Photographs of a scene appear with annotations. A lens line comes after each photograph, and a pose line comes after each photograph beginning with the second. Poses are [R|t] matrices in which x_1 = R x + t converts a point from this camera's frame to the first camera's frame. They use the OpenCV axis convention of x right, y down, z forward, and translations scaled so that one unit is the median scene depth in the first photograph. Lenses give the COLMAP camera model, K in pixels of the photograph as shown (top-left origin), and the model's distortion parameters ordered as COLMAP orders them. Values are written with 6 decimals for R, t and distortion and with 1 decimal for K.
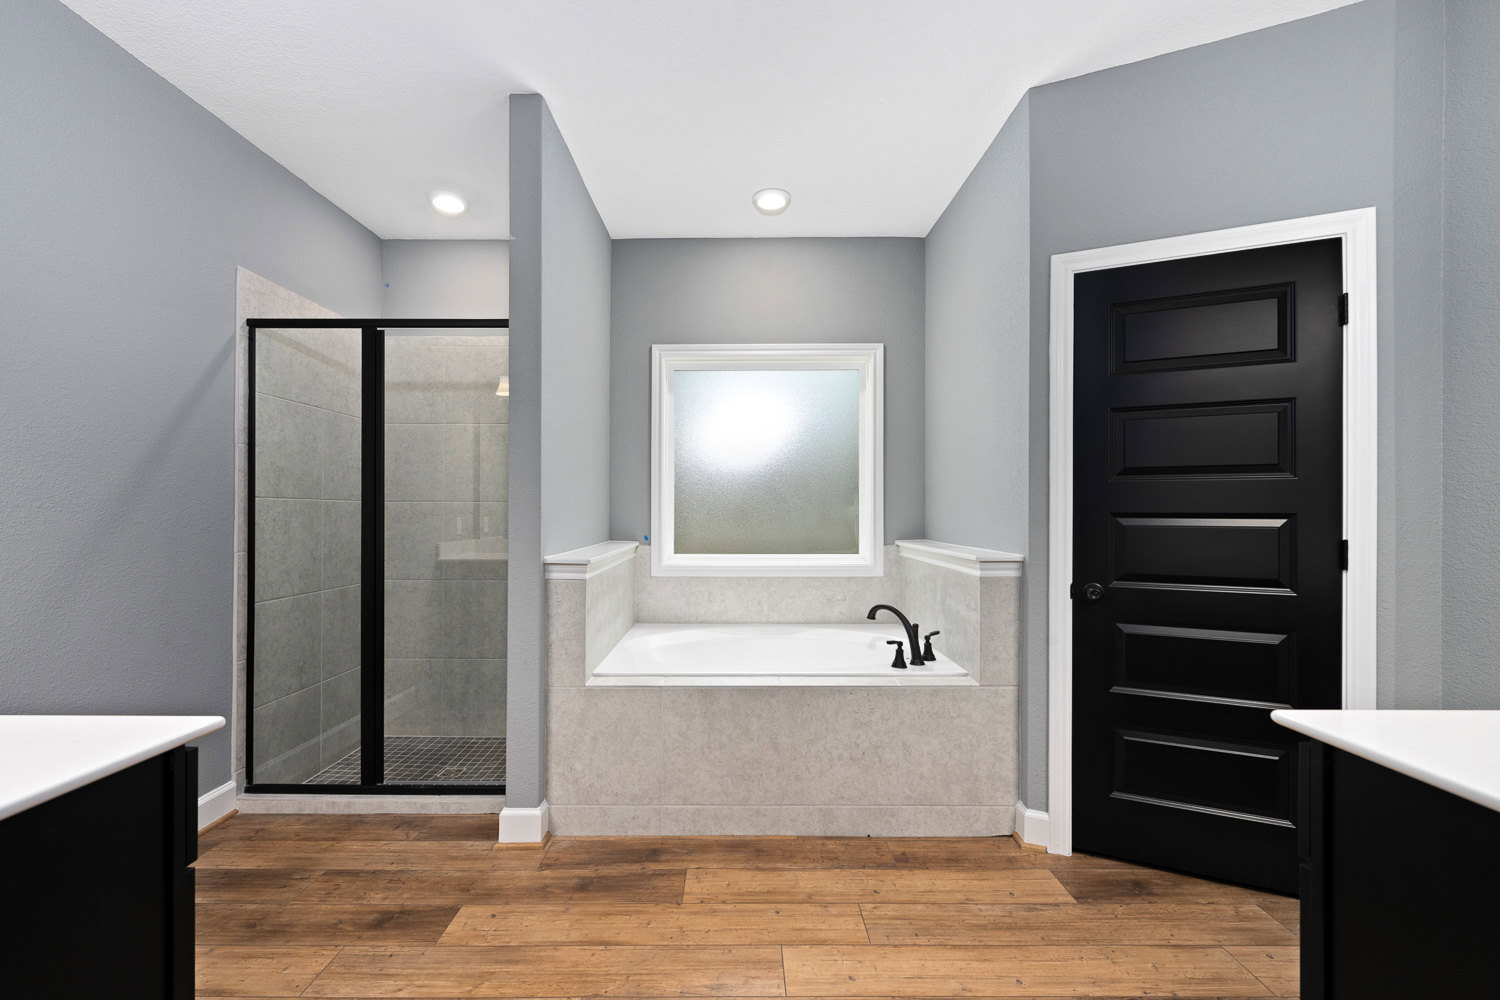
lens RADIAL K [[606.4, 0, 738.4], [0, 606.4, 505.2], [0, 0, 1]] dist [-0.001209, -0.000209]
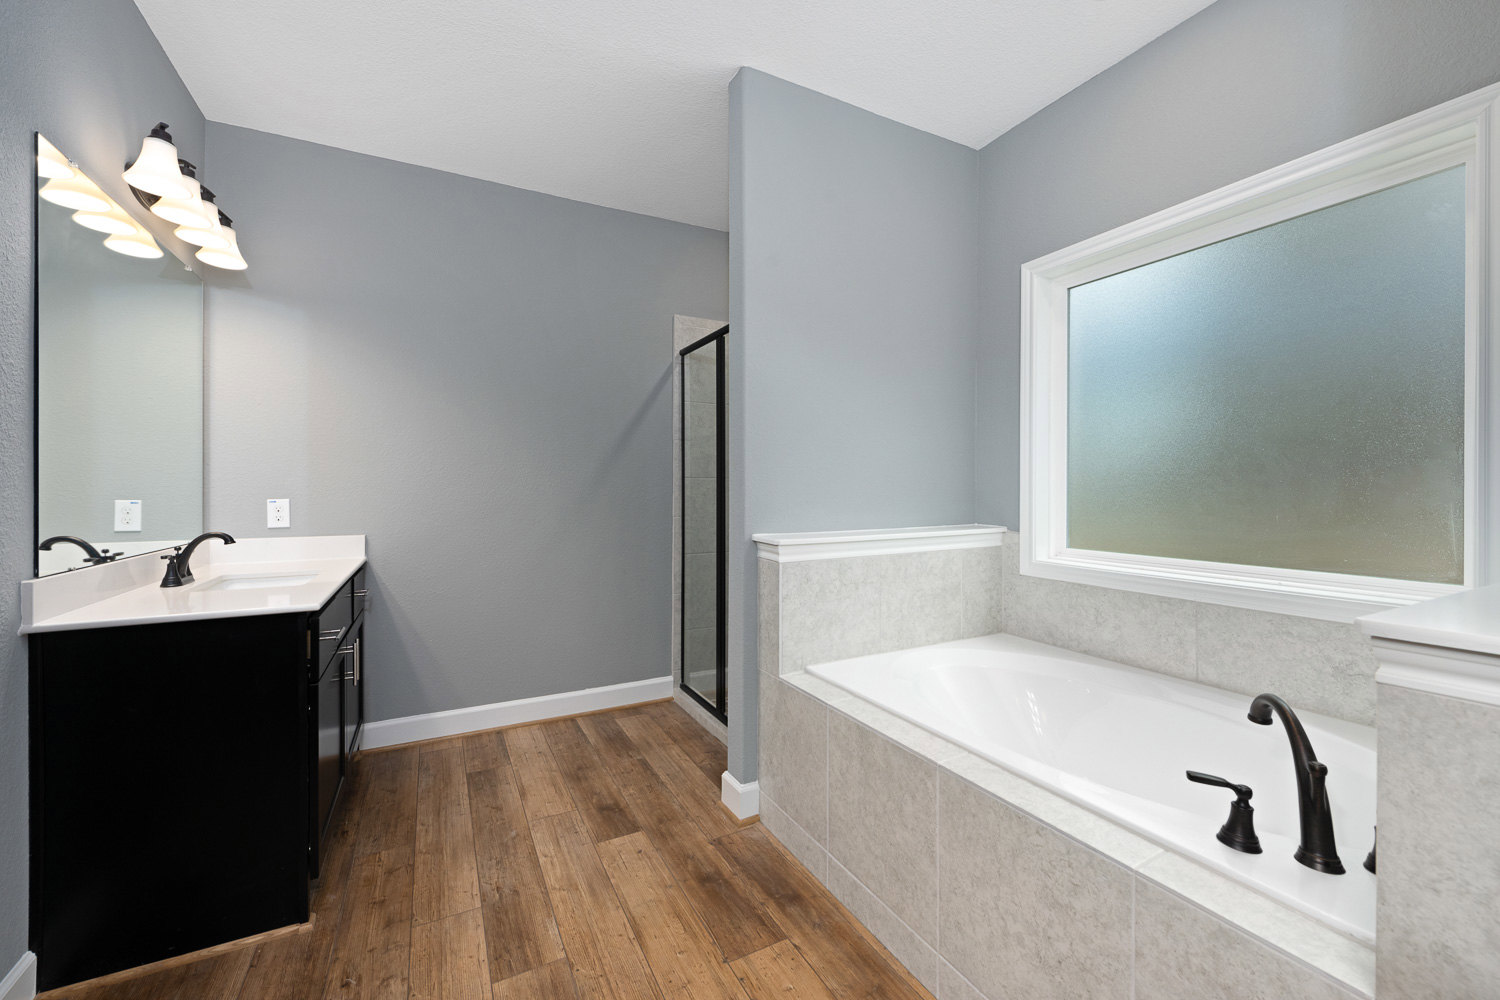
lens RADIAL K [[599.1, 0, 750.7], [0, 599.1, 484.3], [0, 0, 1]] dist [0.000477, -0.000032]
pose [[0.468440, -0.003790, -0.883487, 0.532544], [0.009323, 0.999956, 0.000653, 0.003049], [0.883446, -0.008543, 0.468454, 0.535881]]
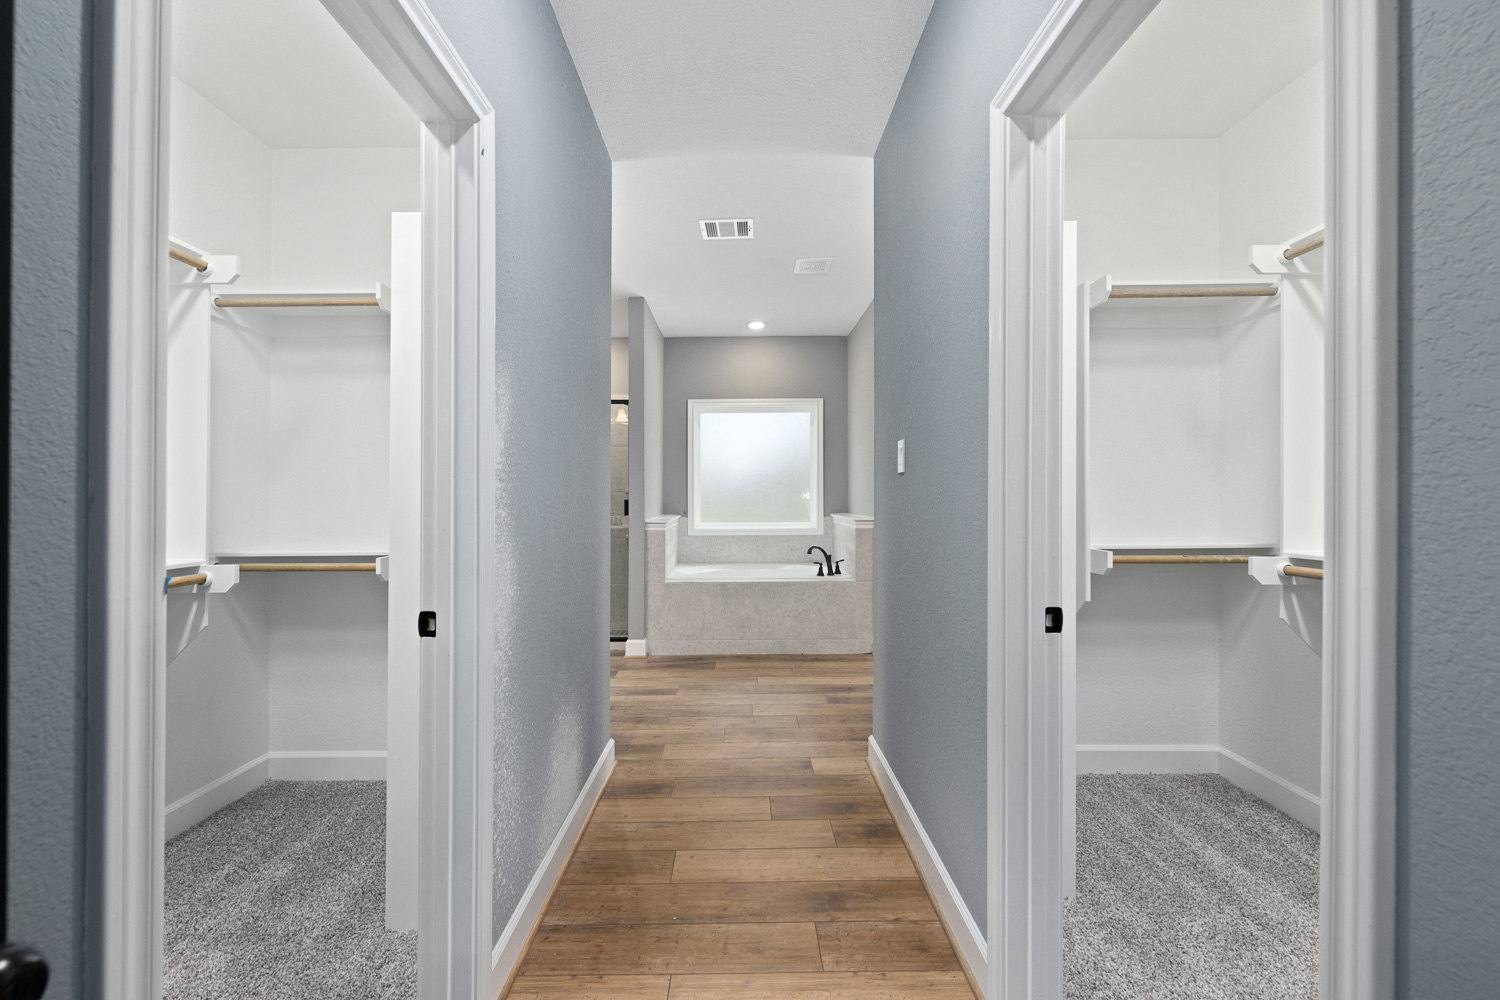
lens RADIAL K [[599.1, 0, 750.7], [0, 599.1, 484.3], [0, 0, 1]] dist [0.000477, -0.000032]
pose [[0.999778, -0.004148, 0.020658, -0.001635], [0.004373, 0.999932, -0.010847, -0.012467], [-0.020611, 0.010935, 0.999728, -1.044739]]
